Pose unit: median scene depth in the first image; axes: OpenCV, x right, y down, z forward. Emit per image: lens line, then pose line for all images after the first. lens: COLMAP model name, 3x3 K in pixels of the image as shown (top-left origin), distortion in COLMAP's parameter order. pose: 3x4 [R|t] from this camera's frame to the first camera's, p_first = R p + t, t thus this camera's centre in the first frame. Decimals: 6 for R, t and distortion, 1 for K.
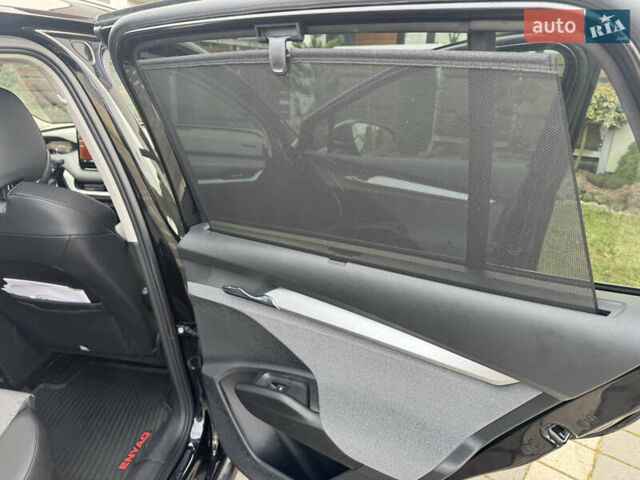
lens RADIAL K [[431.9, 0, 320.0], [0, 431.9, 240.0], [0, 0, 1]] dist [-0.006883, -0.004886]
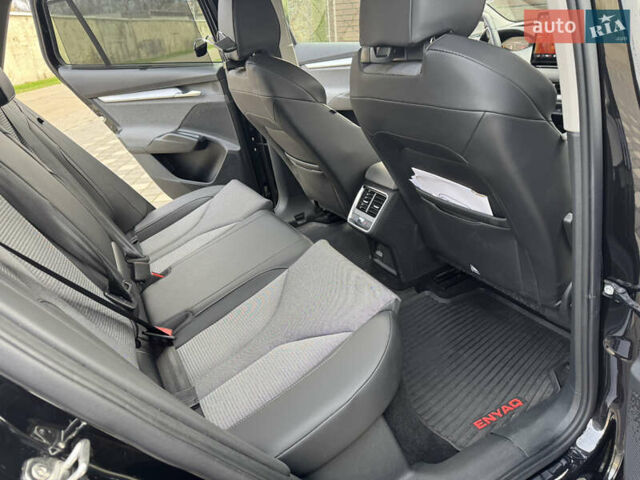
lens RADIAL K [[438.6, 0, 320.0], [0, 438.6, 240.0], [0, 0, 1]] dist [0.037950, -0.033831]
pose [[0.590980, 0.268326, -0.760752, -0.094278], [-0.158049, 0.963295, 0.216988, 0.062171], [0.791052, -0.007999, 0.611697, 0.255724]]
